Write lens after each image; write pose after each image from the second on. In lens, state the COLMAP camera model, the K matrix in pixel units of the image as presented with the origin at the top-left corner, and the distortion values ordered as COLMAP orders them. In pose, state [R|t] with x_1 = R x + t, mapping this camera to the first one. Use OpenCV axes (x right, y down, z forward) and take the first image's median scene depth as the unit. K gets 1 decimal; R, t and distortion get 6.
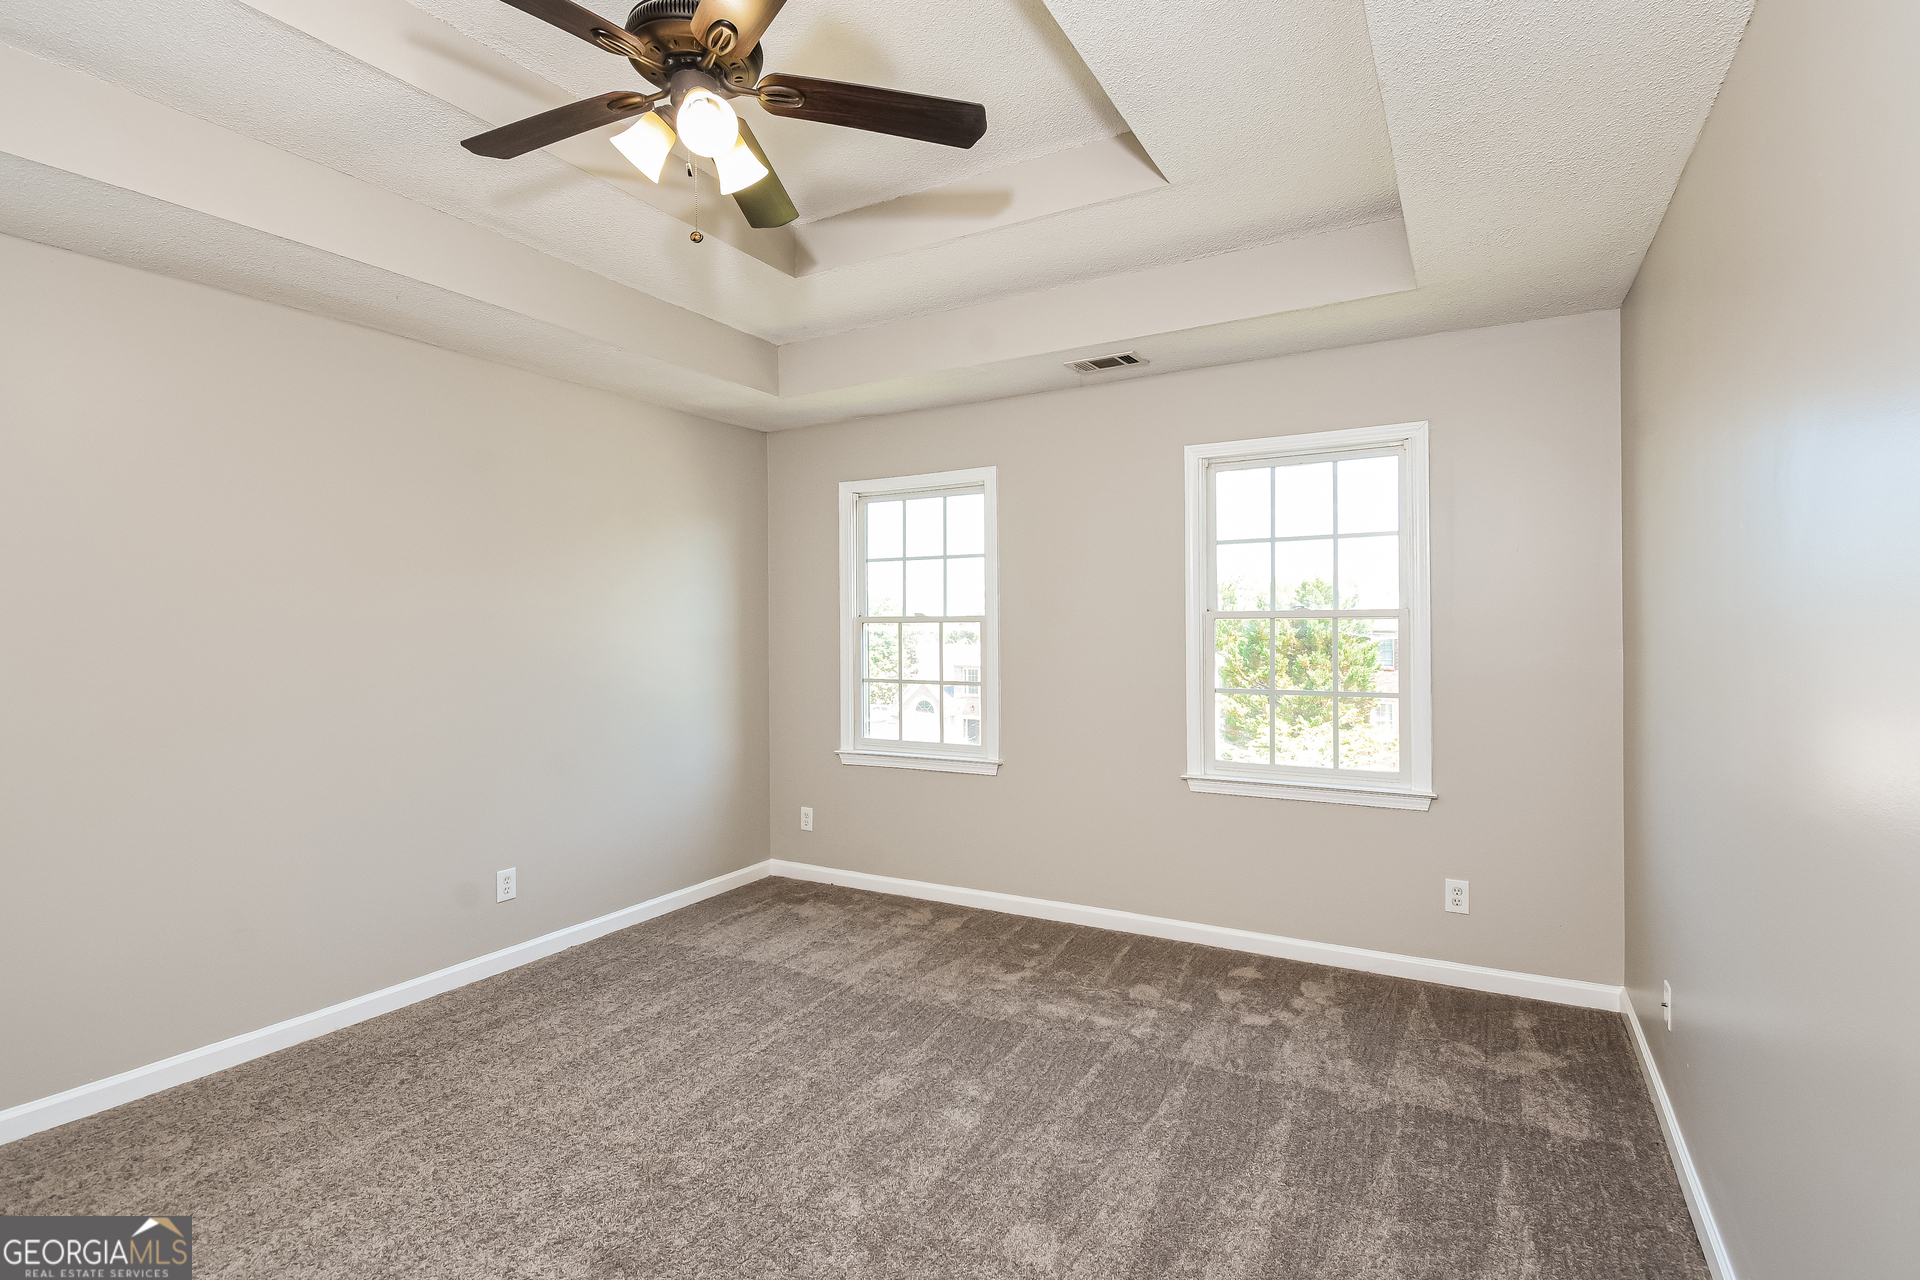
lens RADIAL K [[899.9, 0, 960.0], [0, 899.9, 640.0], [0, 0, 1]] dist [0.020616, -0.000105]
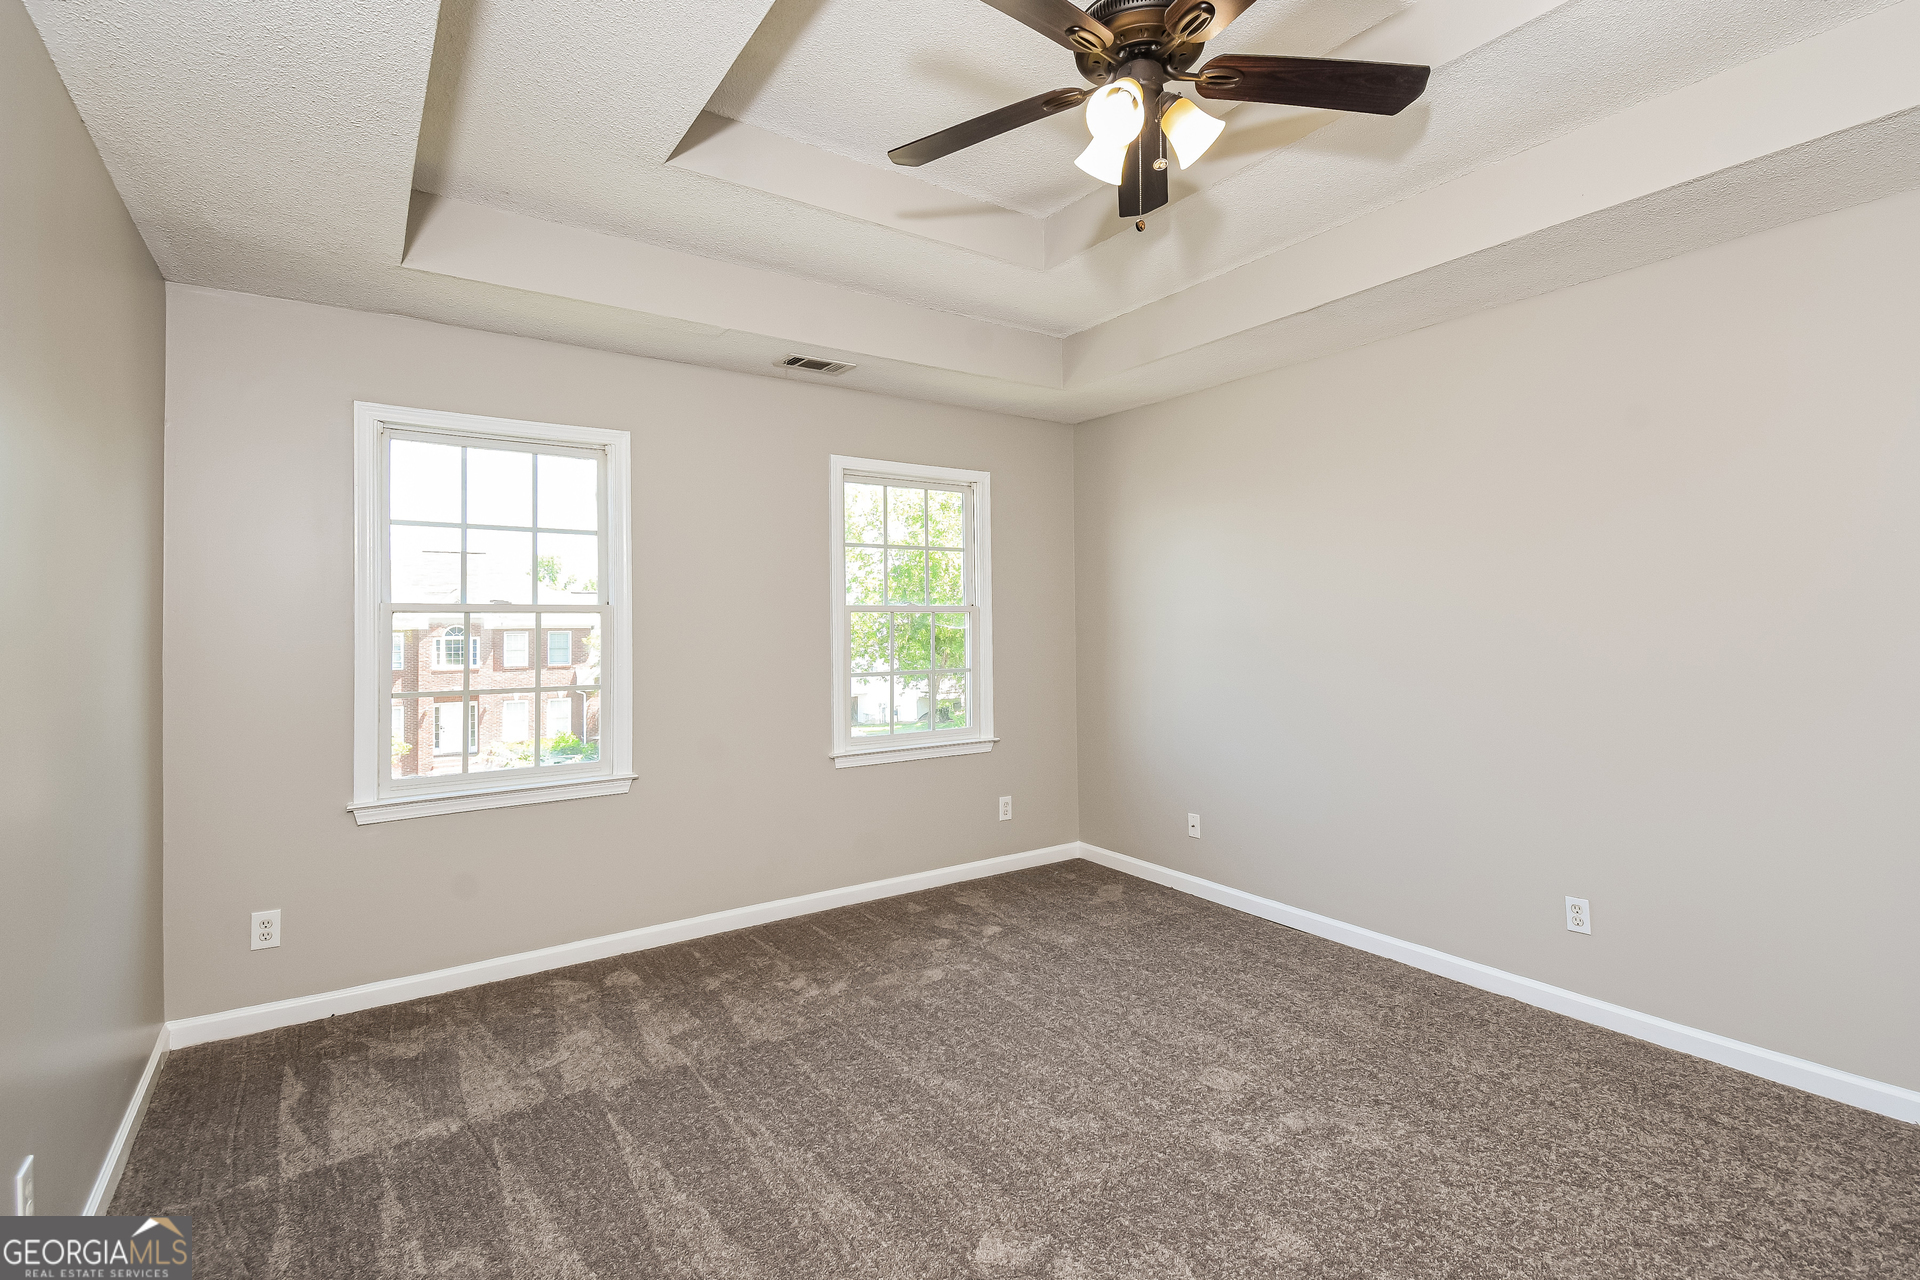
lens RADIAL K [[917.5, 0, 956.0], [0, 917.5, 609.2], [0, 0, 1]] dist [0.031654, 0.000294]
pose [[0.442456, 0.014201, 0.896678, -0.579203], [0.013820, 0.999648, -0.022651, 0.000992], [-0.896684, 0.022414, 0.442104, 0.313781]]
